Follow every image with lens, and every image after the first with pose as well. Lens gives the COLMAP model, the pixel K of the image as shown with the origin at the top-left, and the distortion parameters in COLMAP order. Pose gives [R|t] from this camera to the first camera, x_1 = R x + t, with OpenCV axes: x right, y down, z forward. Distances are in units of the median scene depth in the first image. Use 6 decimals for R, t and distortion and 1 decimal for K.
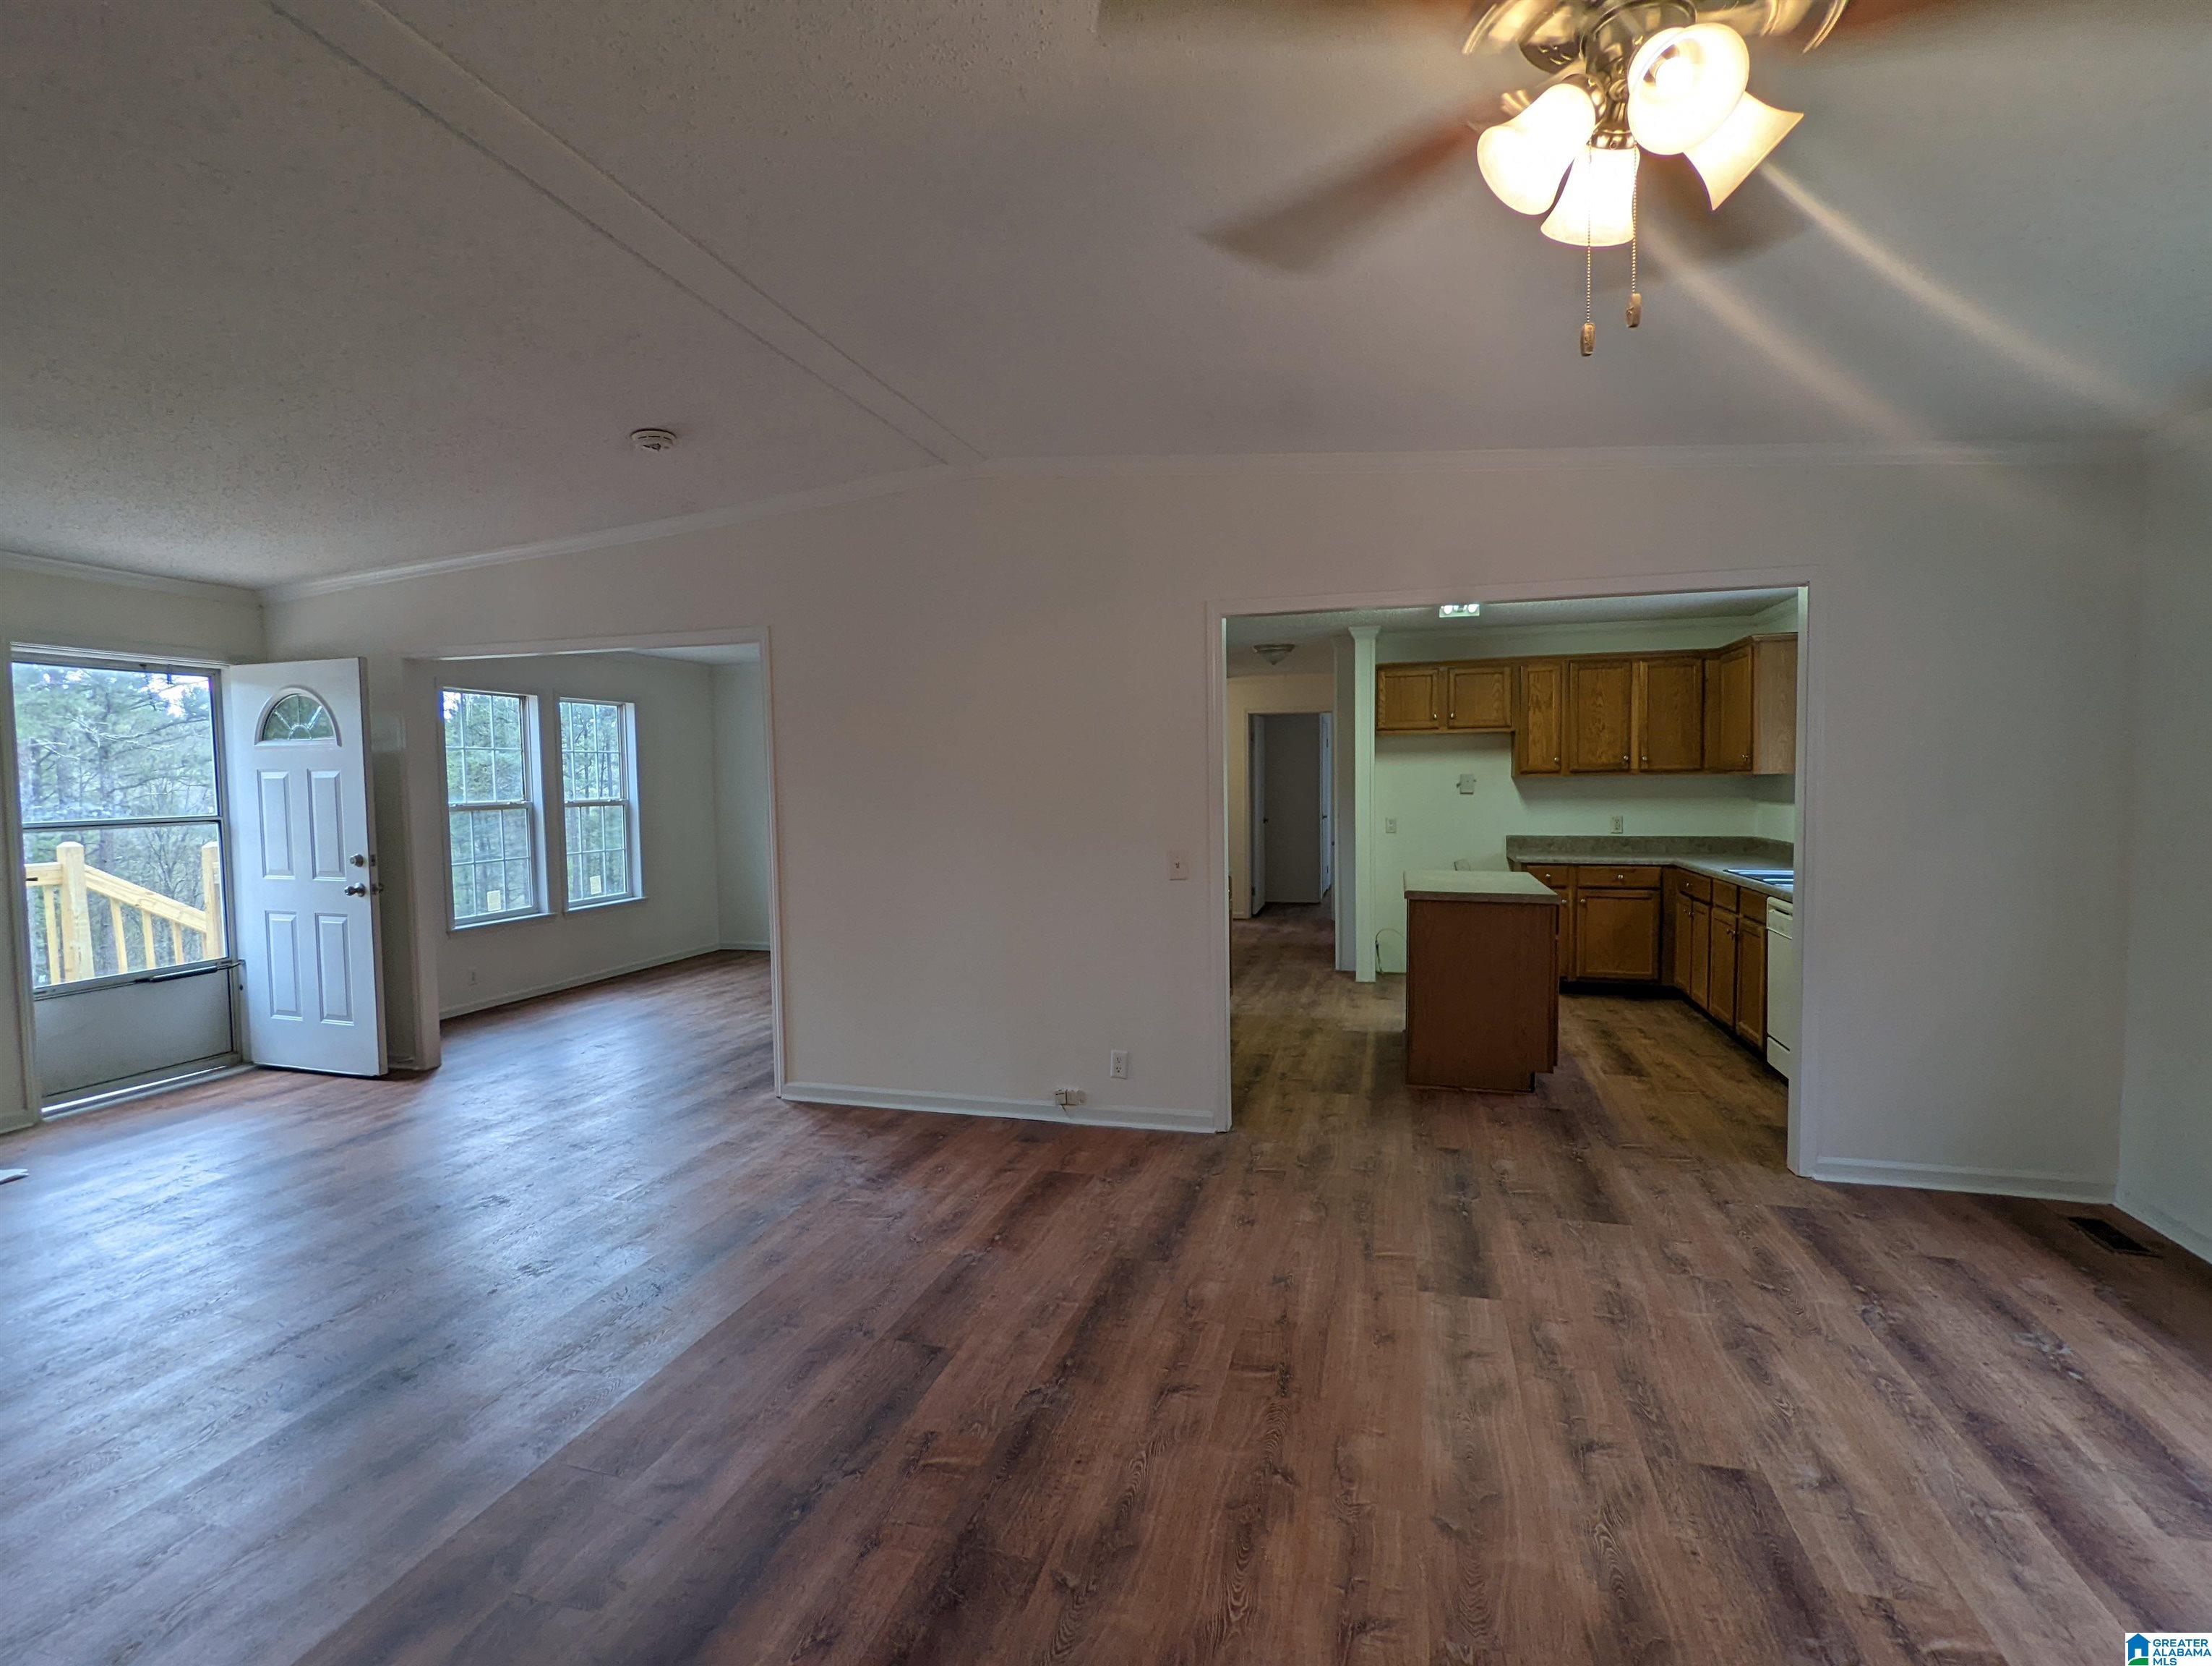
lens RADIAL K [[1047.2, 0, 1102.6], [0, 1047.2, 834.5], [0, 0, 1]] dist [0.000788, -0.002311]
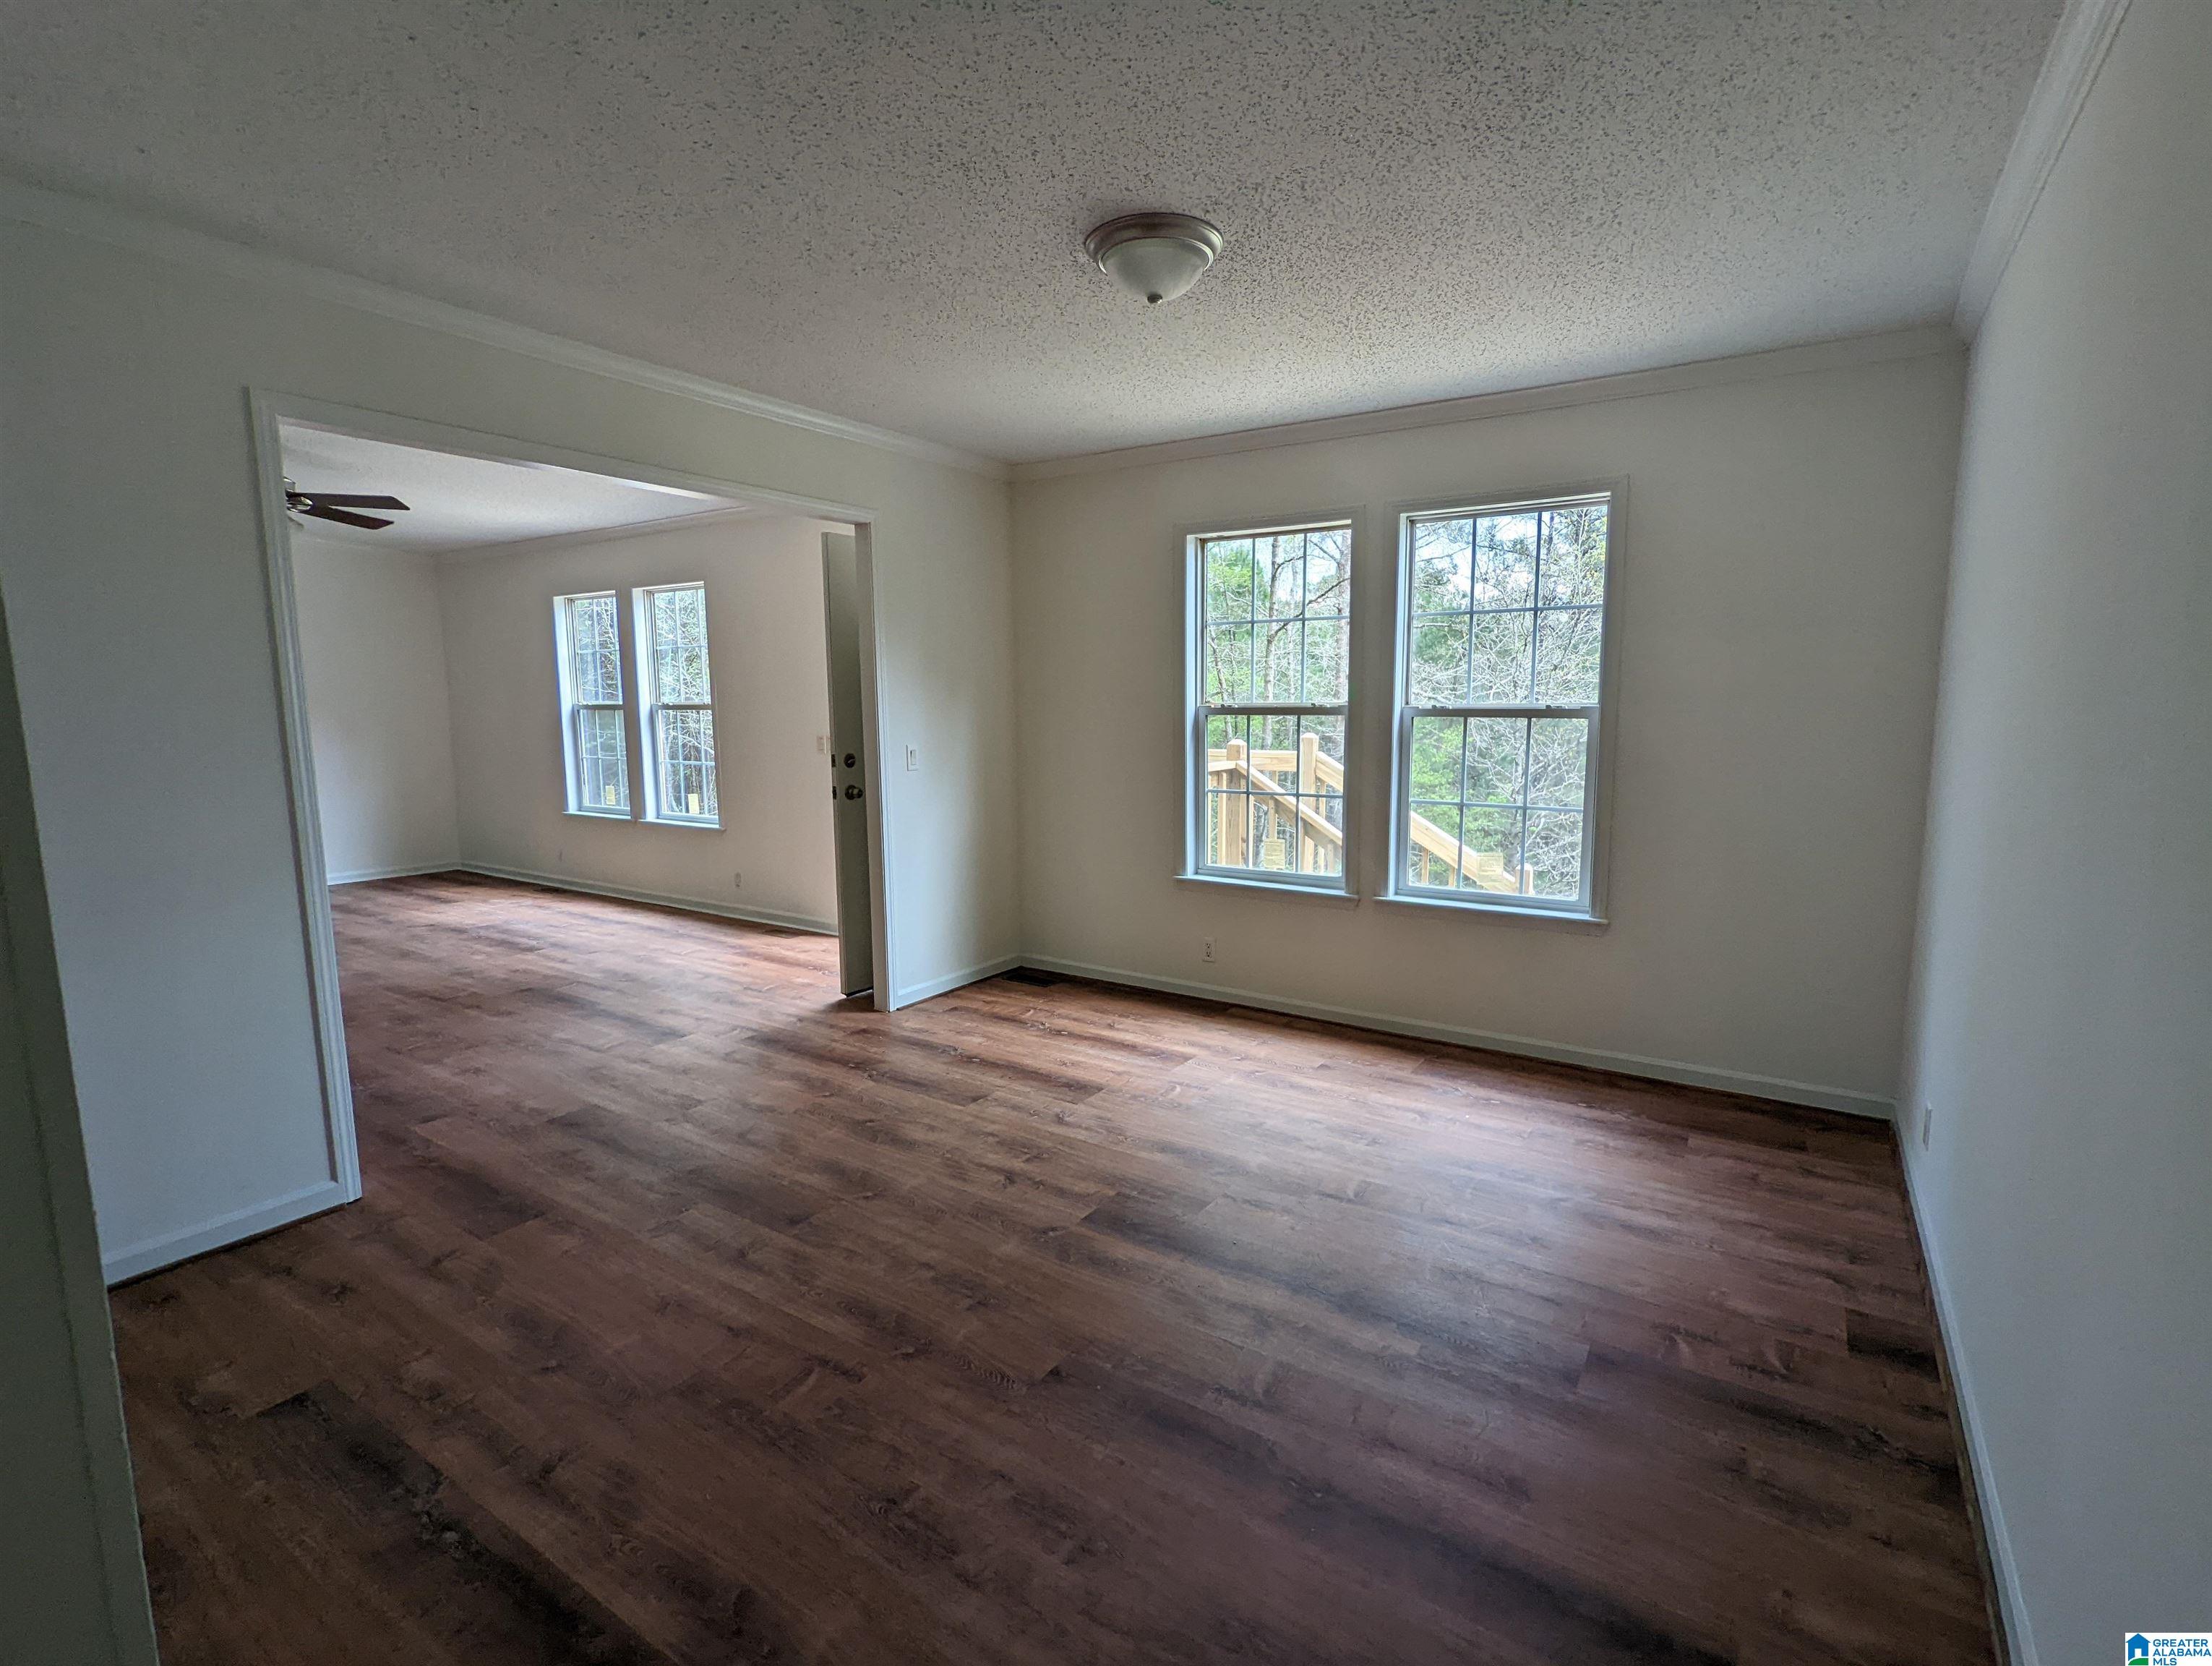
lens RADIAL K [[1047.2, 0, 1101.6], [0, 1047.2, 839.4], [0, 0, 1]] dist [0.000788, -0.002311]
pose [[-0.299193, 0.144262, -0.943224, 0.206989], [-0.039477, 0.985787, 0.163294, -0.140839], [0.953376, 0.086092, -0.289245, 3.217929]]
